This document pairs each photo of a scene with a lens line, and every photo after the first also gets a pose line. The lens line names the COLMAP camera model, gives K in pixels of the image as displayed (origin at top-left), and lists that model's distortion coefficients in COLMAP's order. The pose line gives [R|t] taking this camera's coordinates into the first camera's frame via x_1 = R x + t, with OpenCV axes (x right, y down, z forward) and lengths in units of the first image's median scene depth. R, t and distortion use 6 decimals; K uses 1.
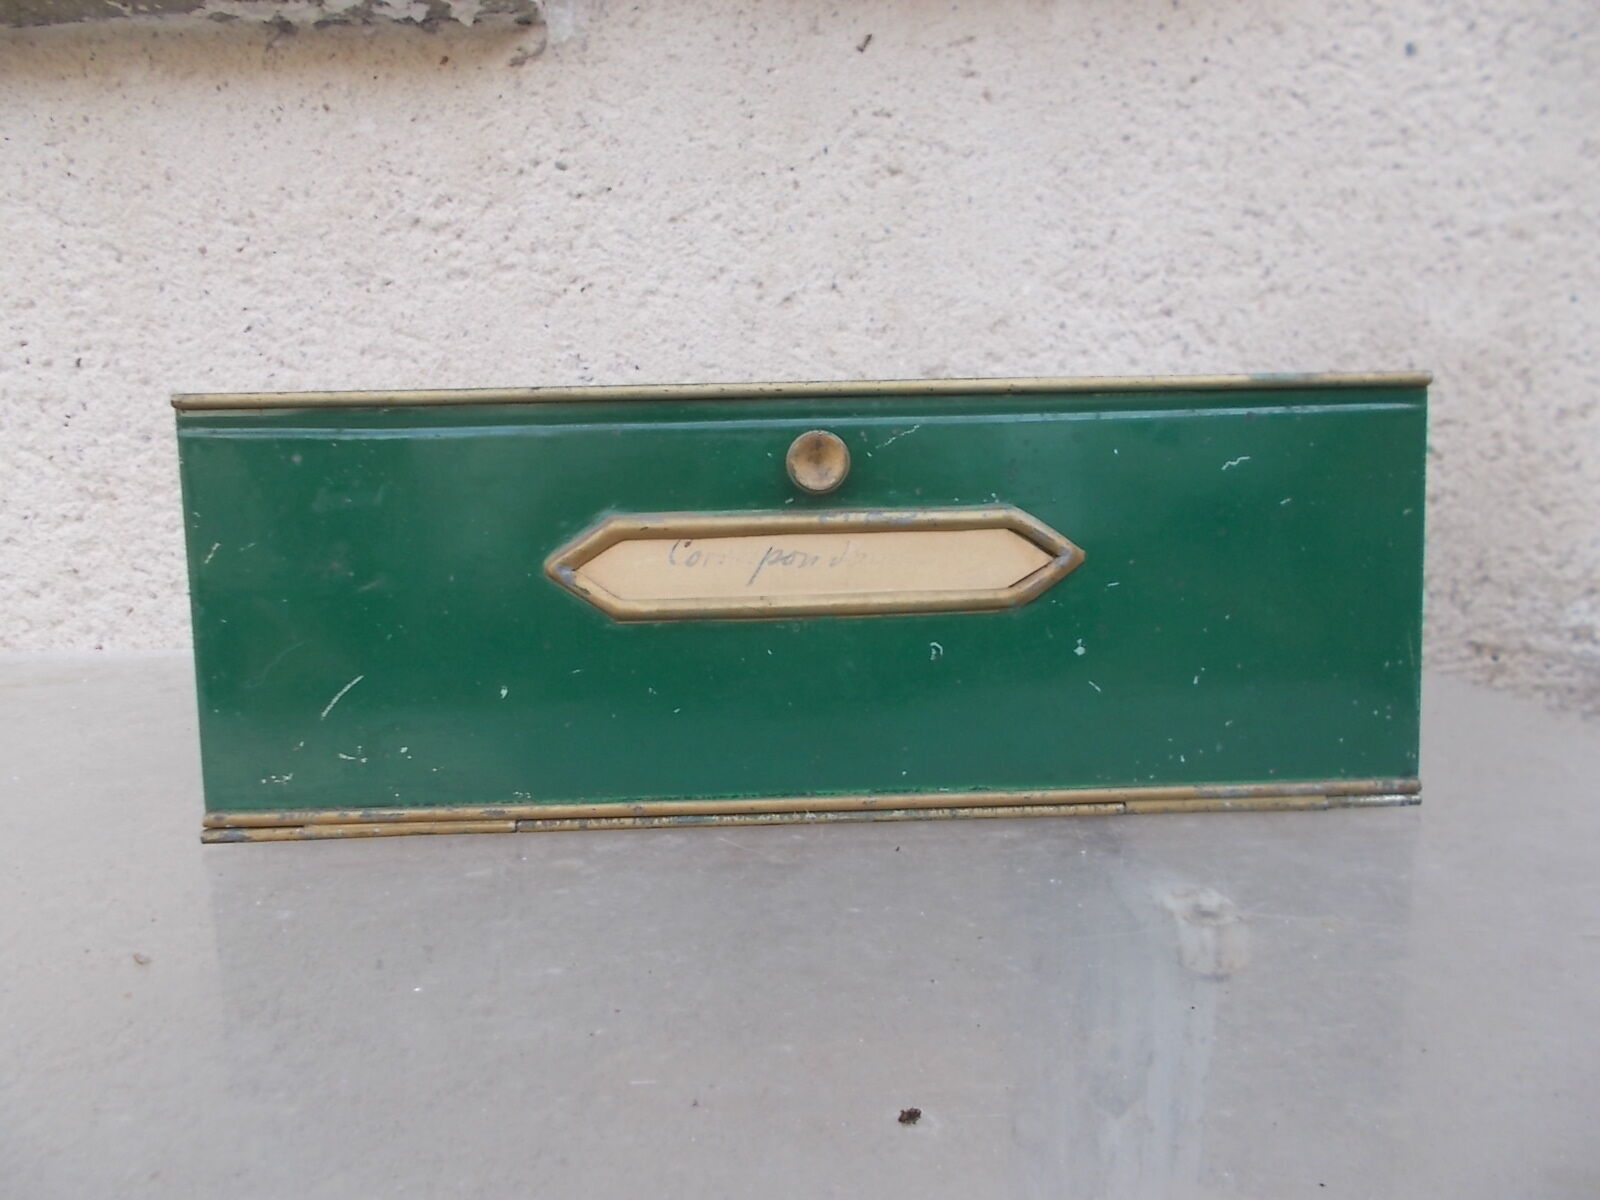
lens RADIAL K [[1170.0, 0, 791.5], [0, 1170.0, 586.4], [0, 0, 1]] dist [0.005402, -0.012422]
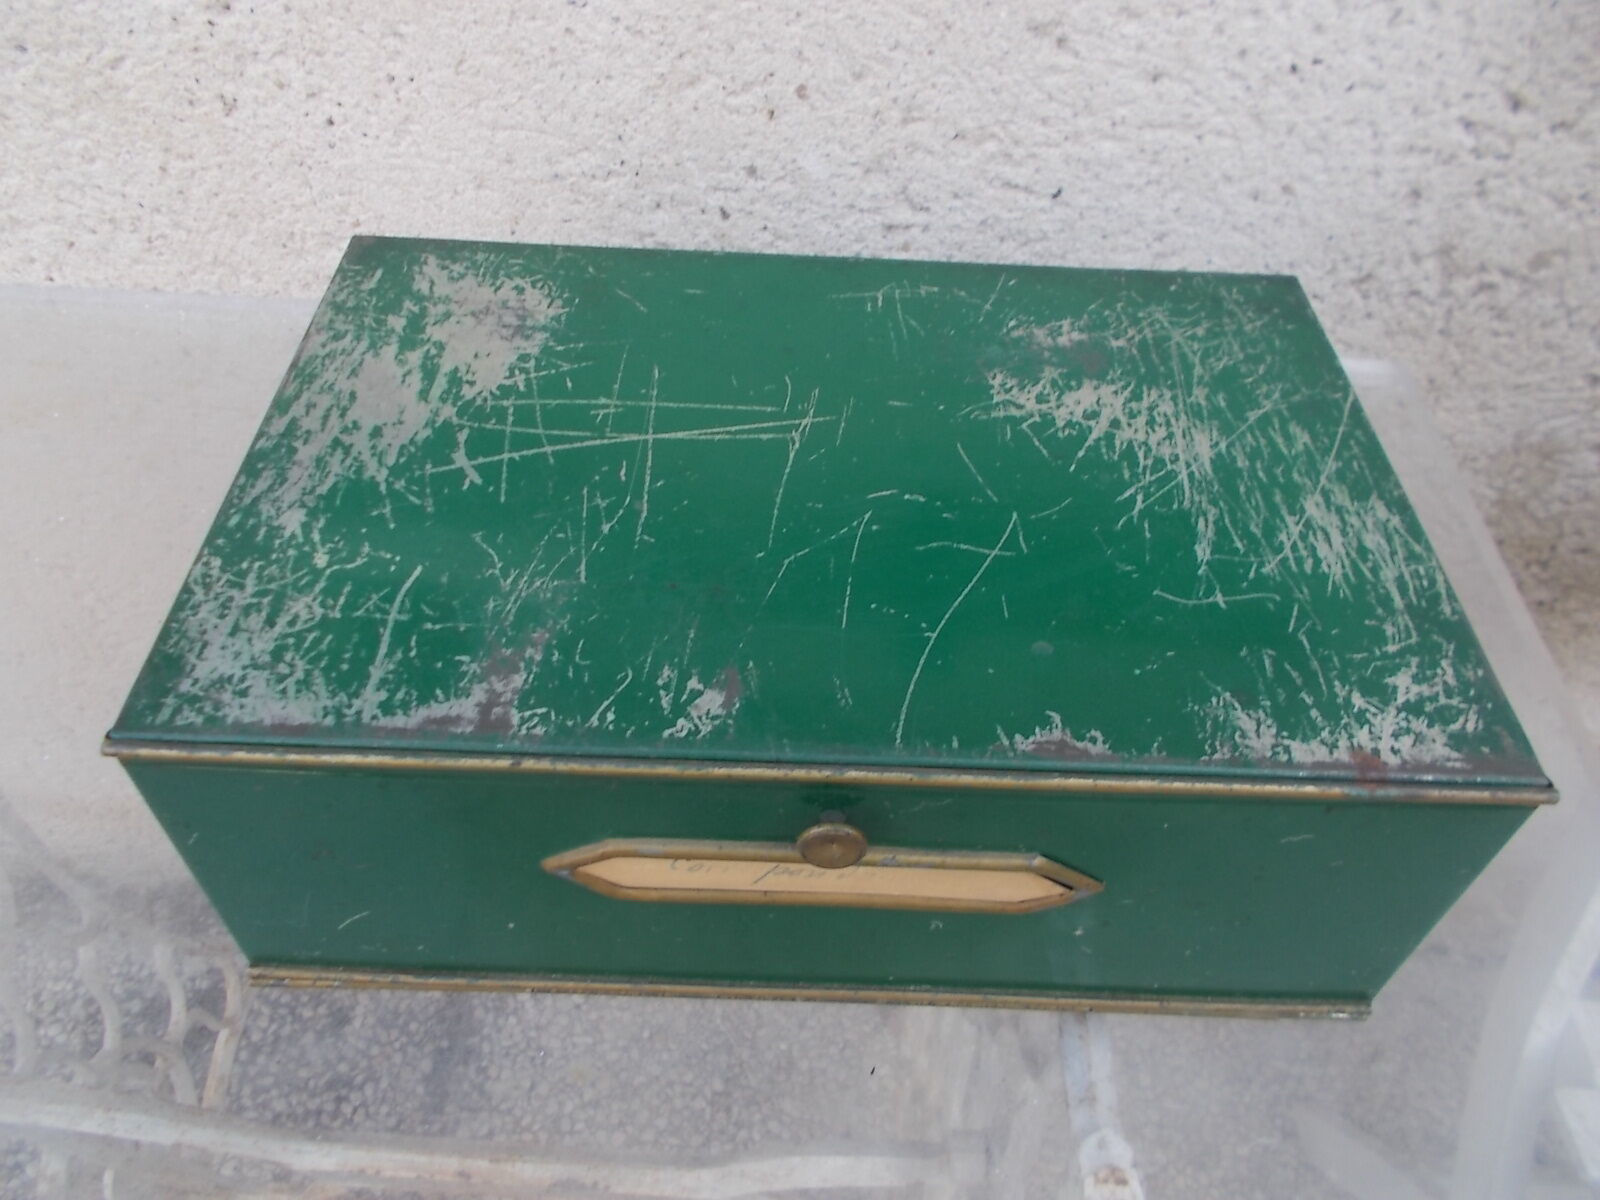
lens RADIAL K [[1170.0, 0, 792.2], [0, 1170.0, 629.9], [0, 0, 1]] dist [0.005402, -0.012422]
pose [[0.996952, 0.077977, 0.002411, -0.010075], [-0.061289, 0.763722, 0.642629, -0.350314], [0.048269, -0.640818, 0.766174, 0.174876]]
